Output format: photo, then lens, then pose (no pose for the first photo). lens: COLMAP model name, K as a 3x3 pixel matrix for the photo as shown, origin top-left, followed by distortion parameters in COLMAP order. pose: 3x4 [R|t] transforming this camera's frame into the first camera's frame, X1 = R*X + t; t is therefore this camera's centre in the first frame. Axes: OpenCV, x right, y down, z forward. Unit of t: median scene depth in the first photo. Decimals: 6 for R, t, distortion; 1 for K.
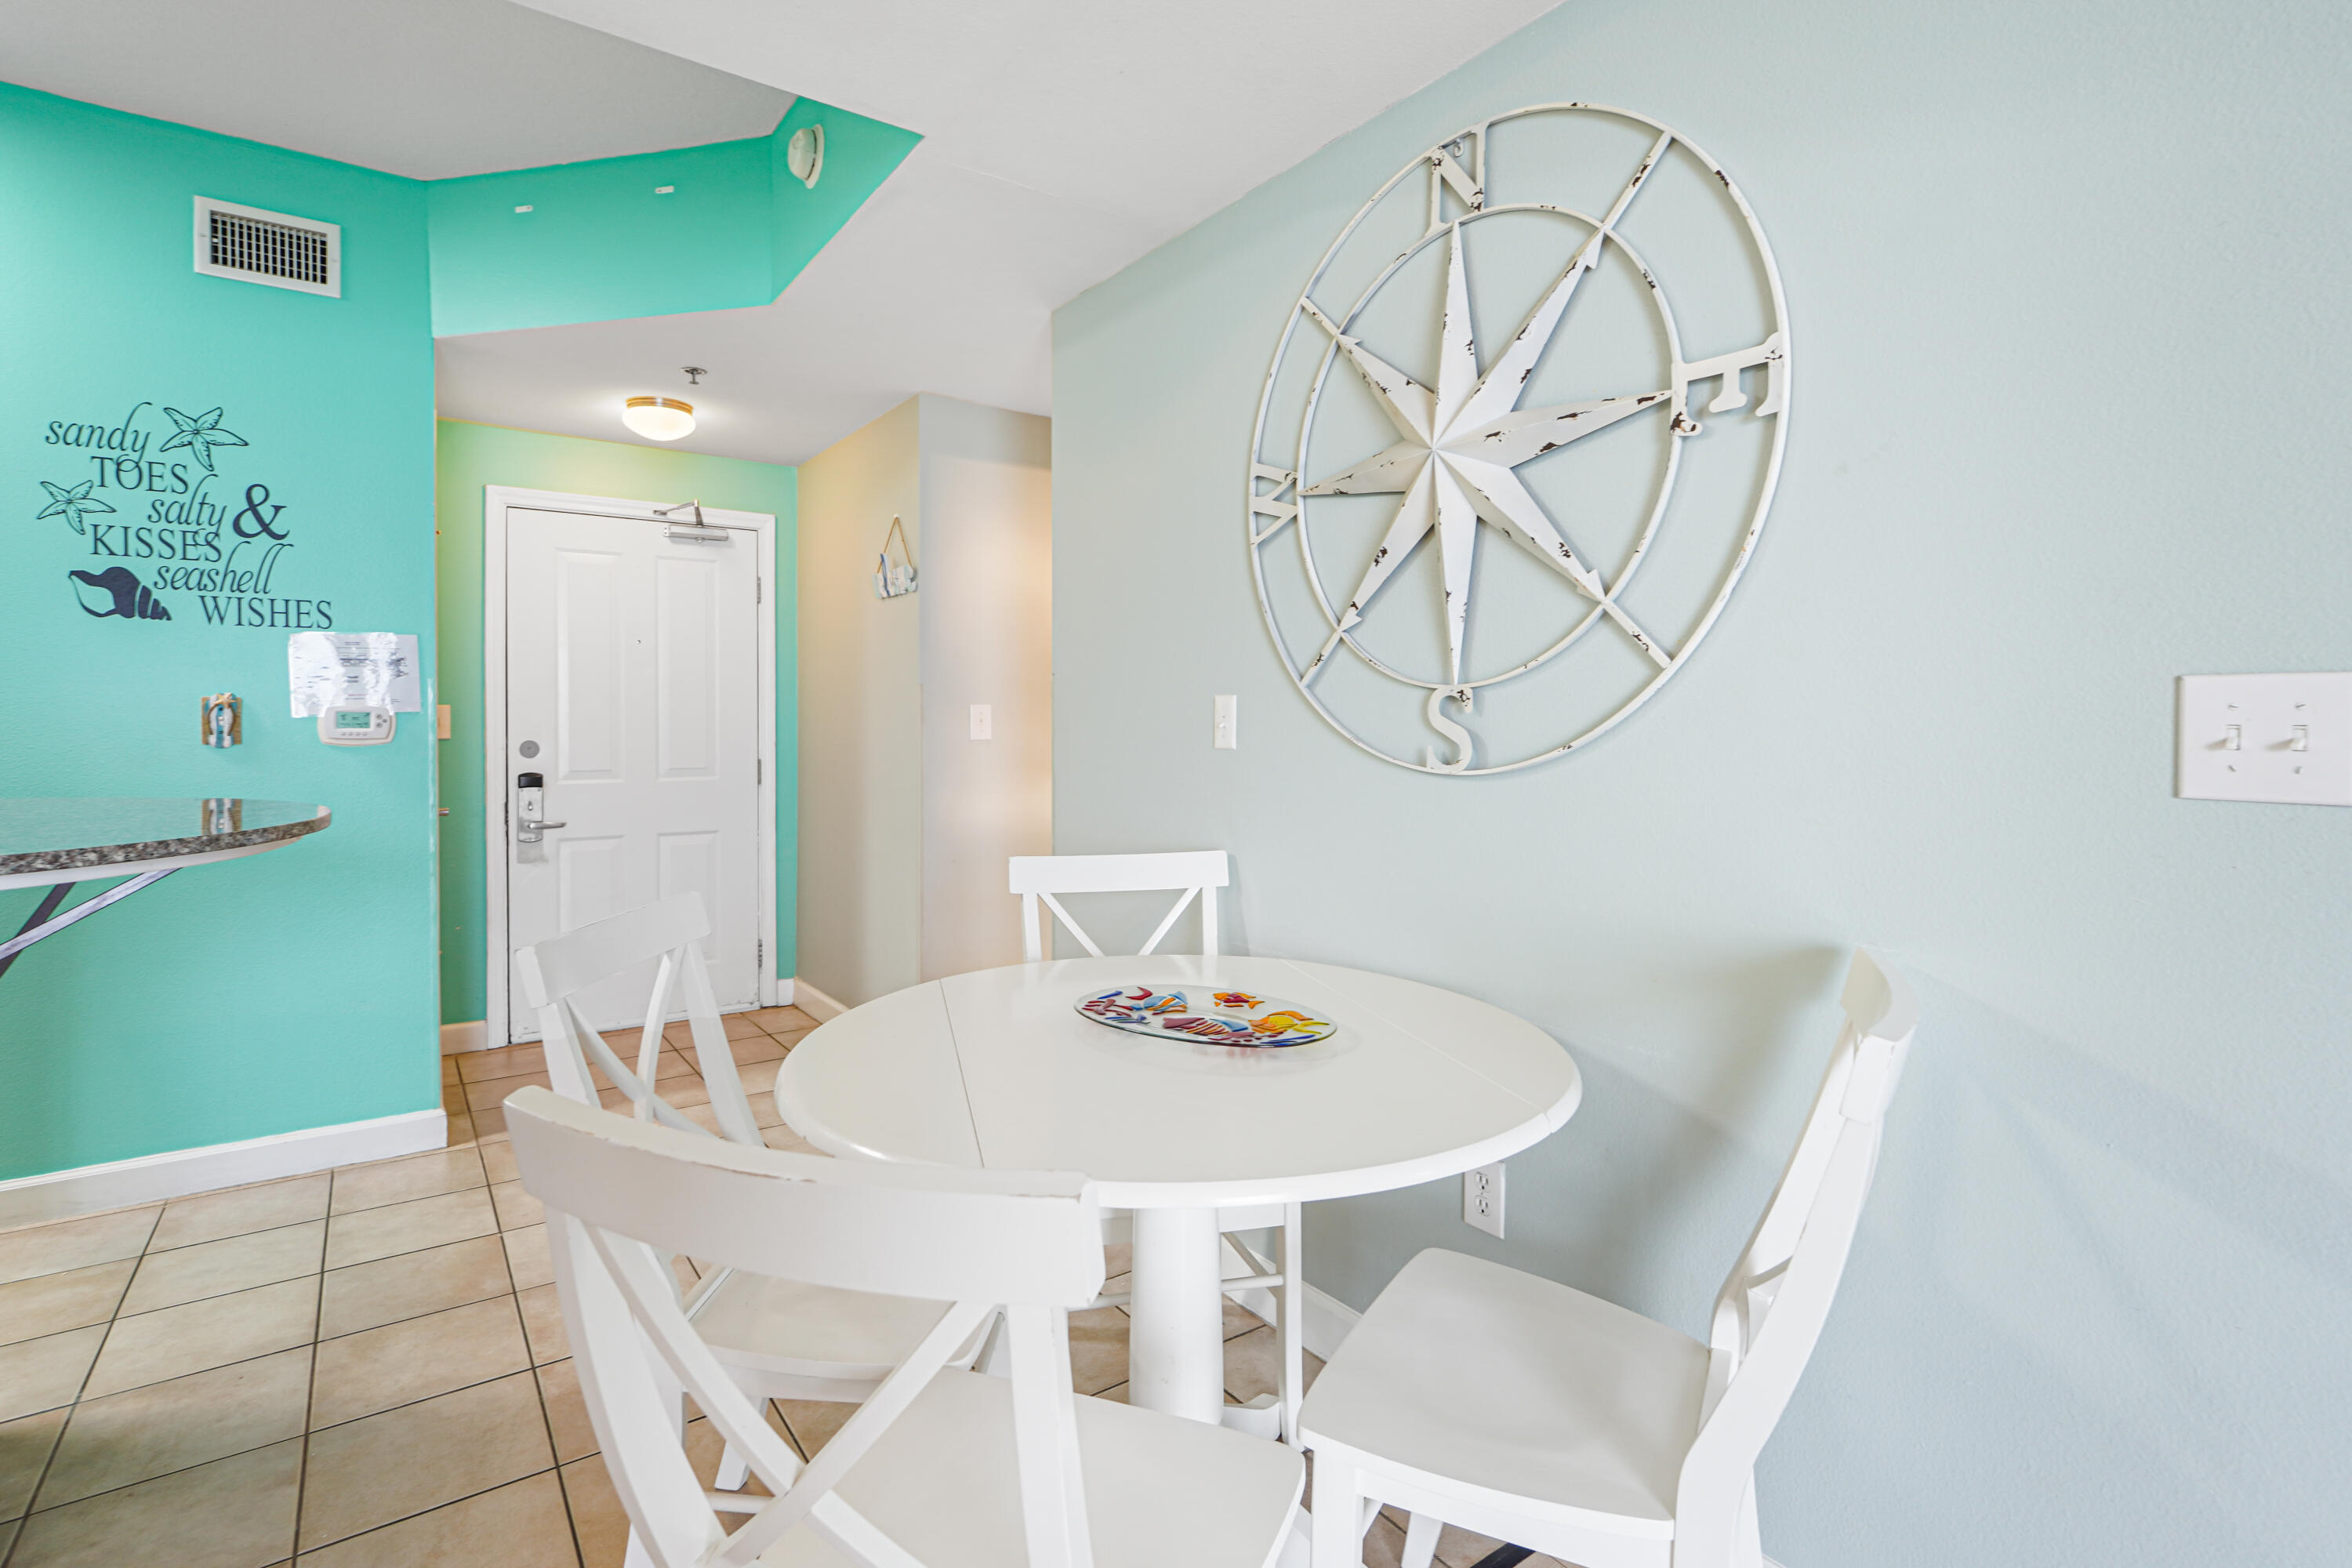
lens RADIAL K [[1155.9, 0, 1187.0], [0, 1155.9, 740.4], [0, 0, 1]] dist [-0.003137, -0.000588]
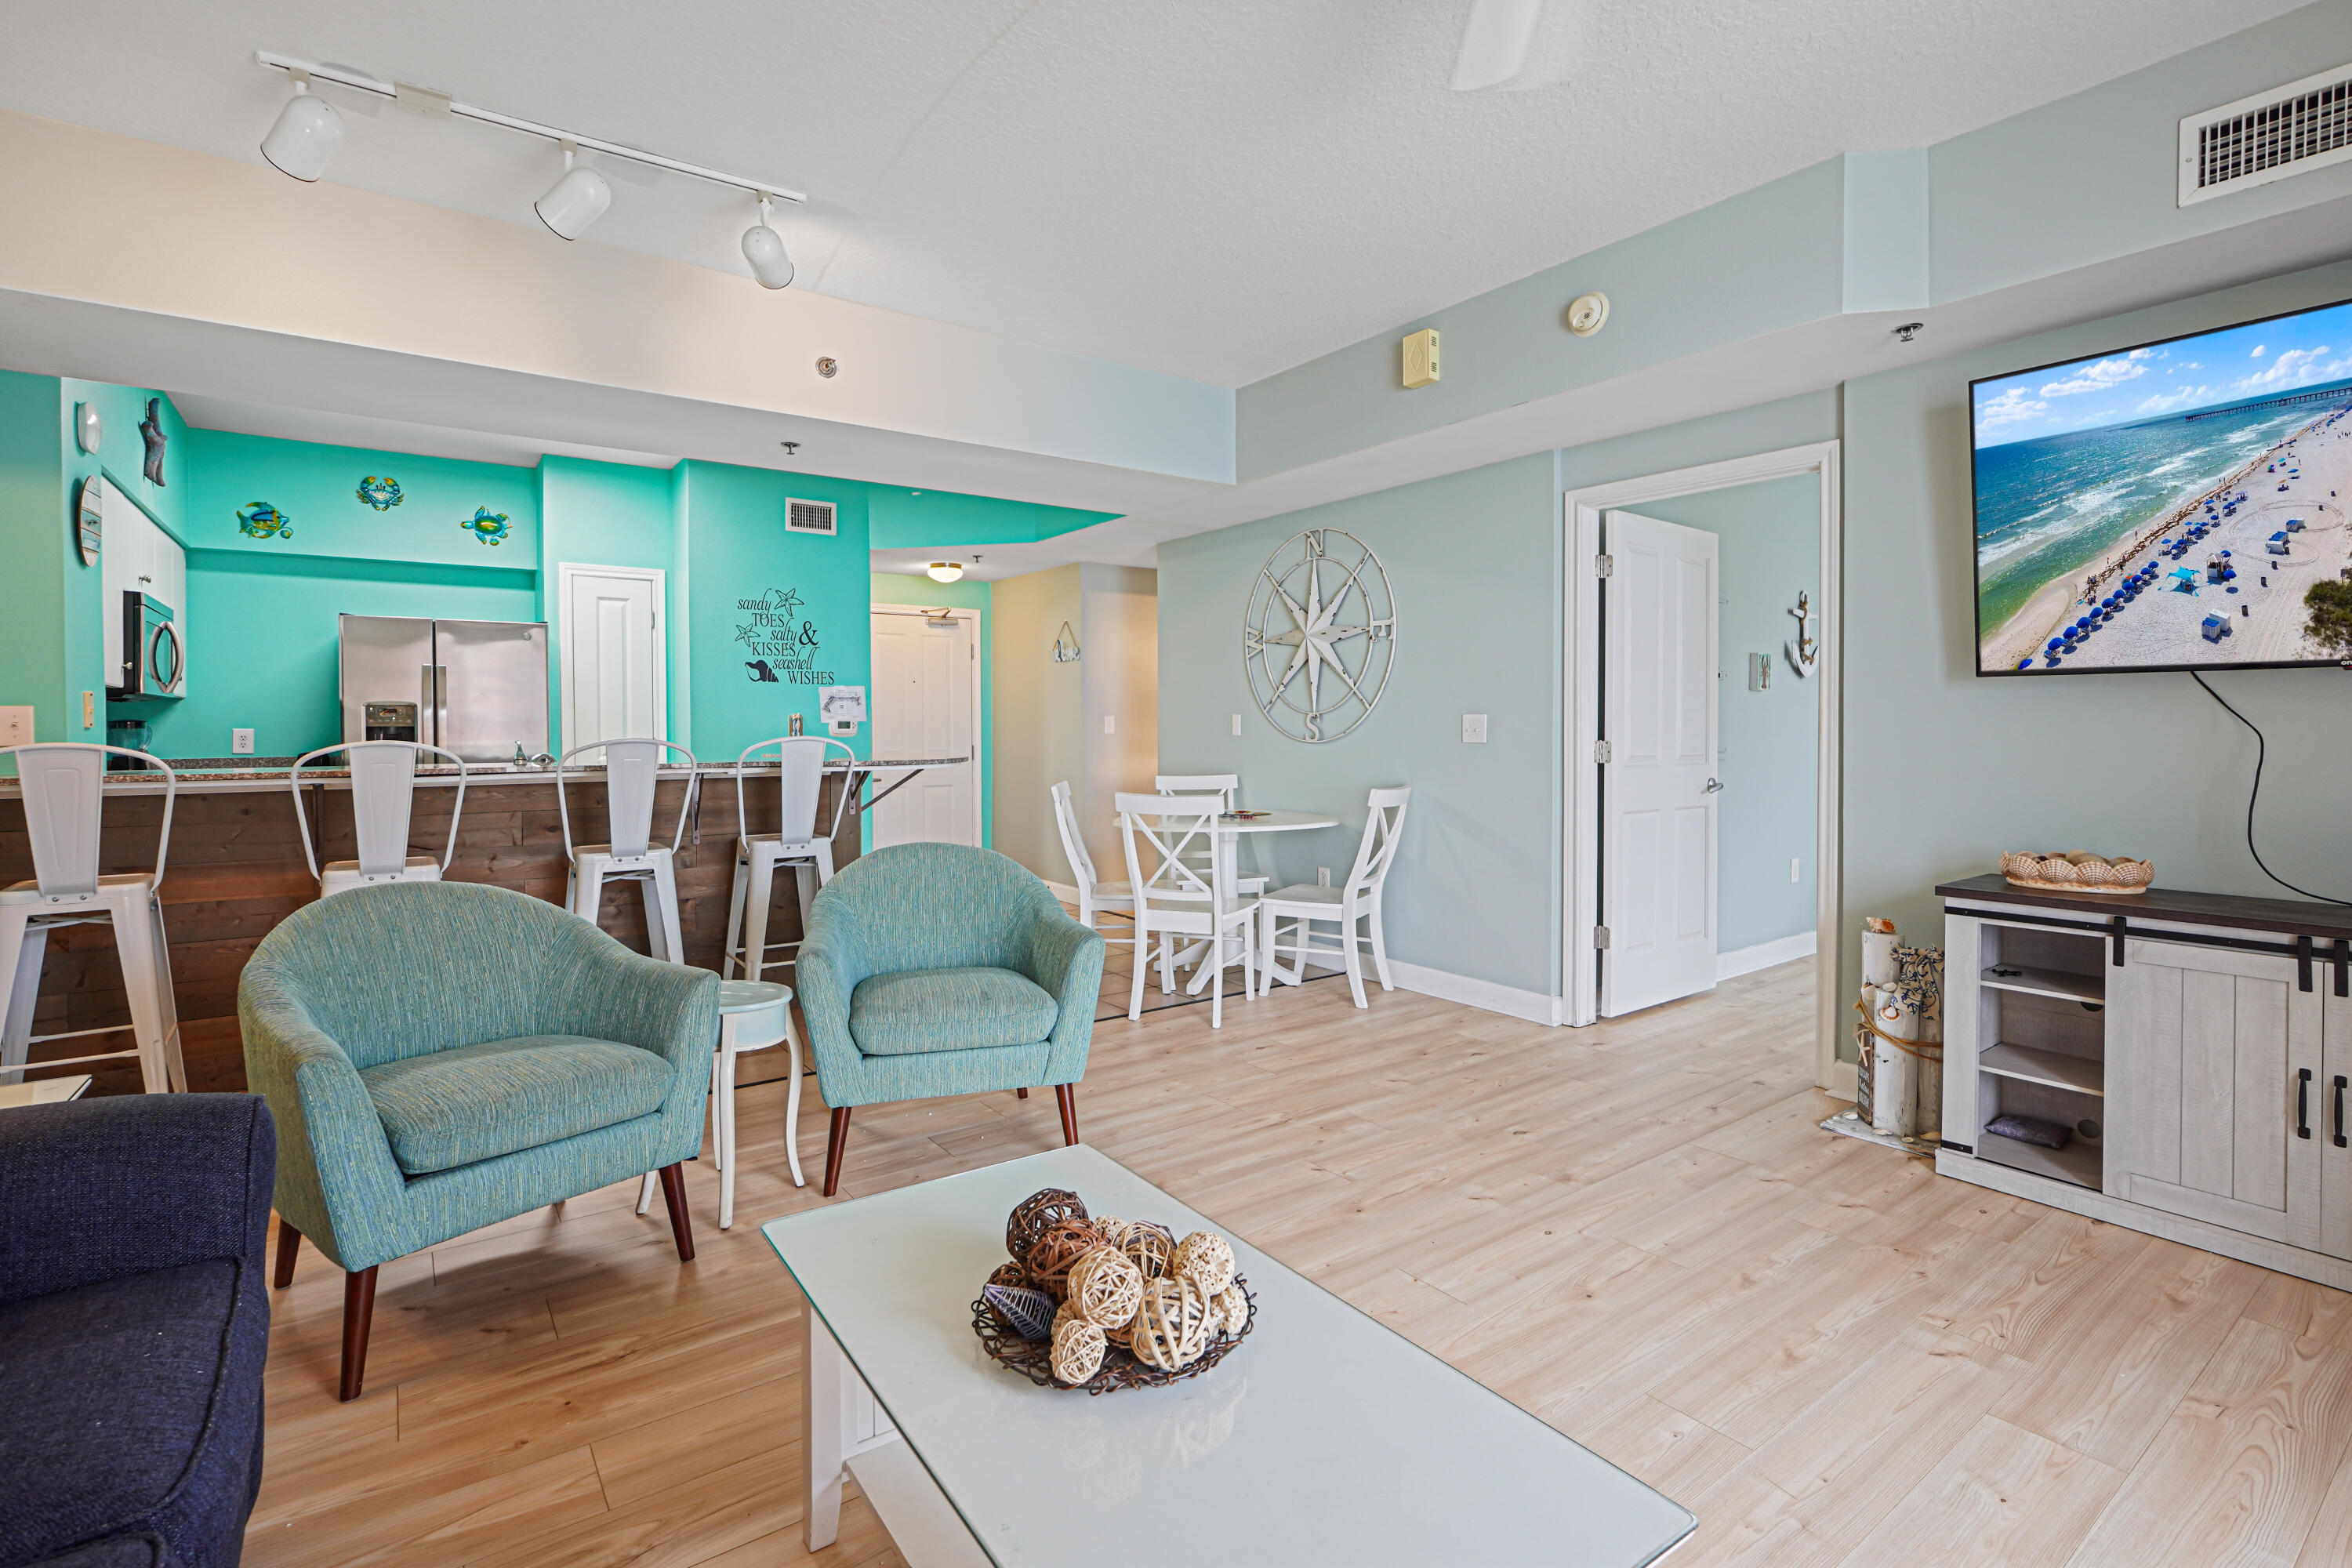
lens RADIAL K [[1155.9, 0, 1187.0], [0, 1155.9, 740.4], [0, 0, 1]] dist [-0.003137, -0.000588]
pose [[0.999954, -0.003654, 0.008873, -0.111014], [0.003644, 0.999993, 0.001100, 0.017033], [-0.008877, -0.001067, 0.999960, -1.755062]]
